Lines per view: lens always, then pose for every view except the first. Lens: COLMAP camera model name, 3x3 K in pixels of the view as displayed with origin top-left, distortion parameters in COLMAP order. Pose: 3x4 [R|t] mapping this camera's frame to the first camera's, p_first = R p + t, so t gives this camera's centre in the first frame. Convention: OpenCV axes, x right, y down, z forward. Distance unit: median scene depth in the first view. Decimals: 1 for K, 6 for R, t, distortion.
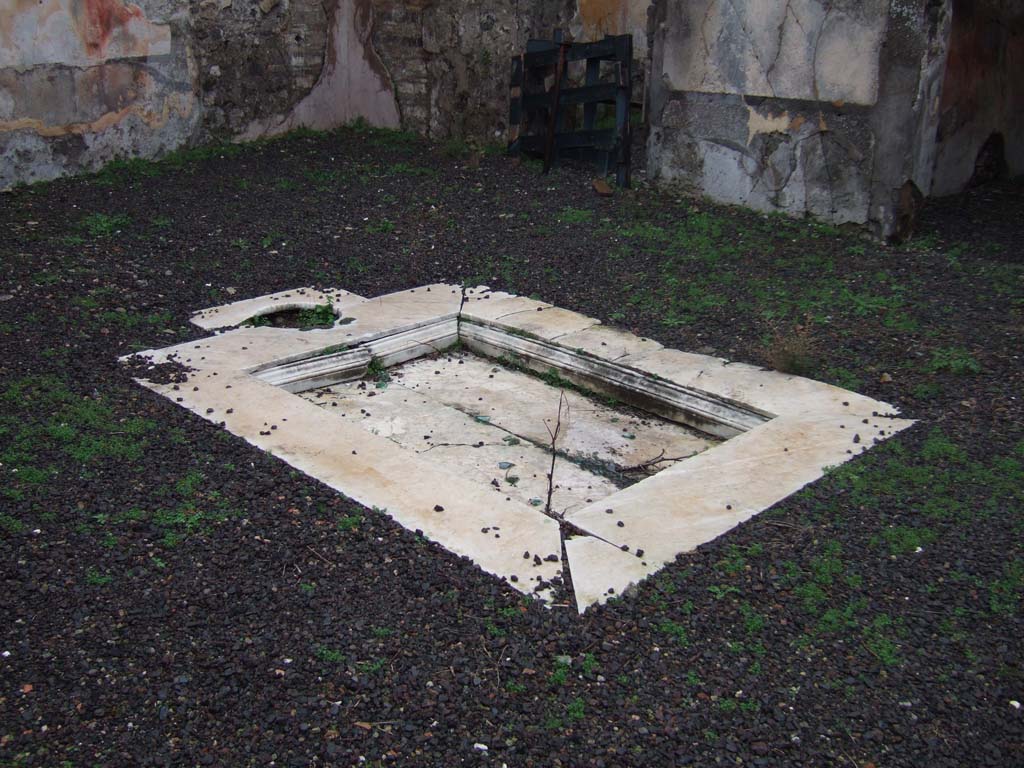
lens RADIAL K [[1083.0, 0, 508.6], [0, 1083.0, 374.6], [0, 0, 1]] dist [-0.051054, 0.000000]
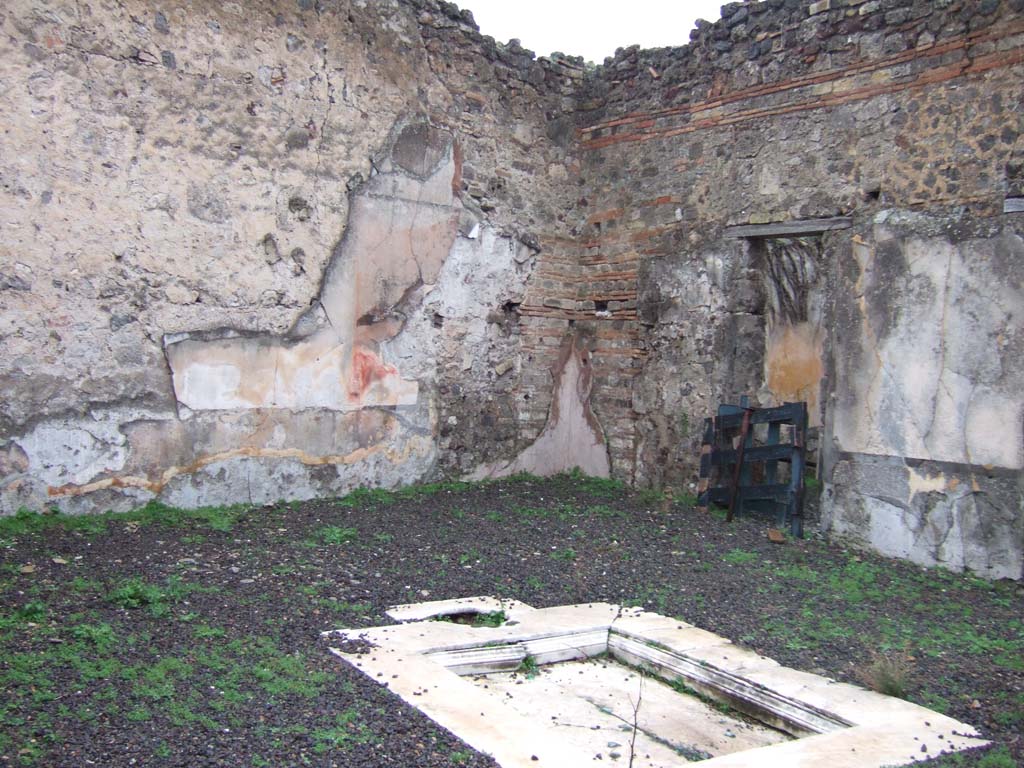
lens RADIAL K [[1083.0, 0, 509.8], [0, 1083.0, 383.0], [0, 0, 1]] dist [-0.051054, 0.000000]
pose [[0.971405, 0.028960, -0.235657, 0.092281], [-0.102348, 0.946657, -0.305558, 0.048964], [0.214237, 0.320939, 0.922551, -0.133551]]
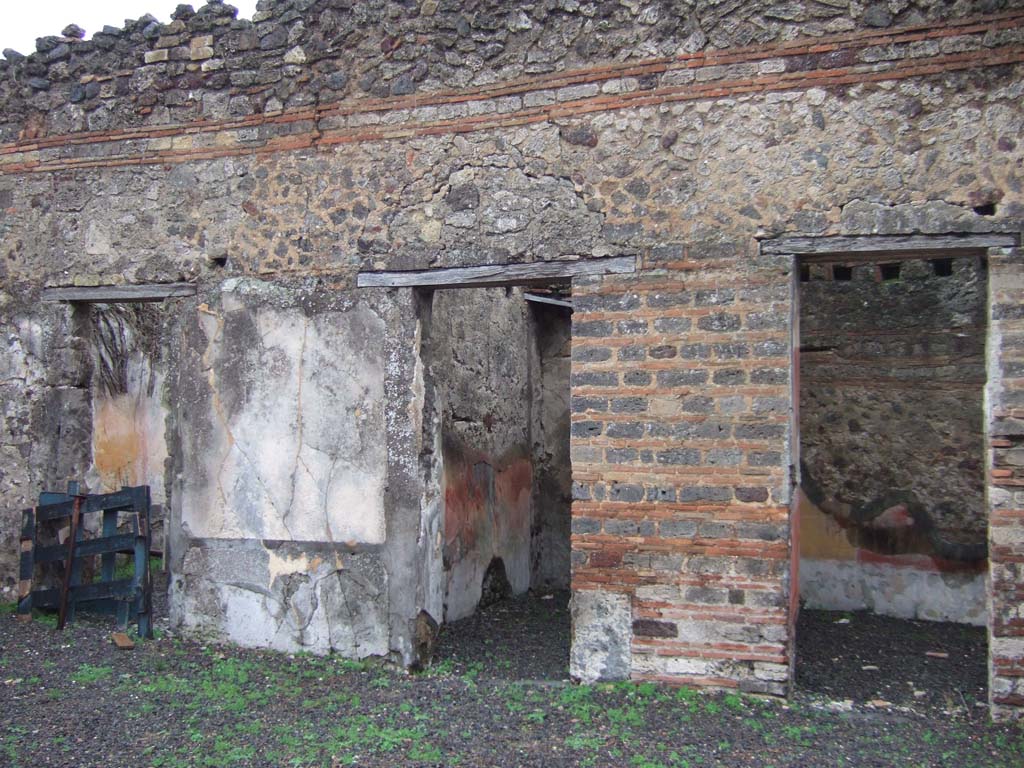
lens RADIAL K [[1083.0, 0, 510.6], [0, 1083.0, 379.6], [0, 0, 1]] dist [-0.051054, 0.000000]
pose [[0.912007, 0.010053, 0.410051, 0.009577], [0.145870, 0.926397, -0.347146, -0.007629], [-0.383360, 0.376414, 0.843414, -0.028870]]
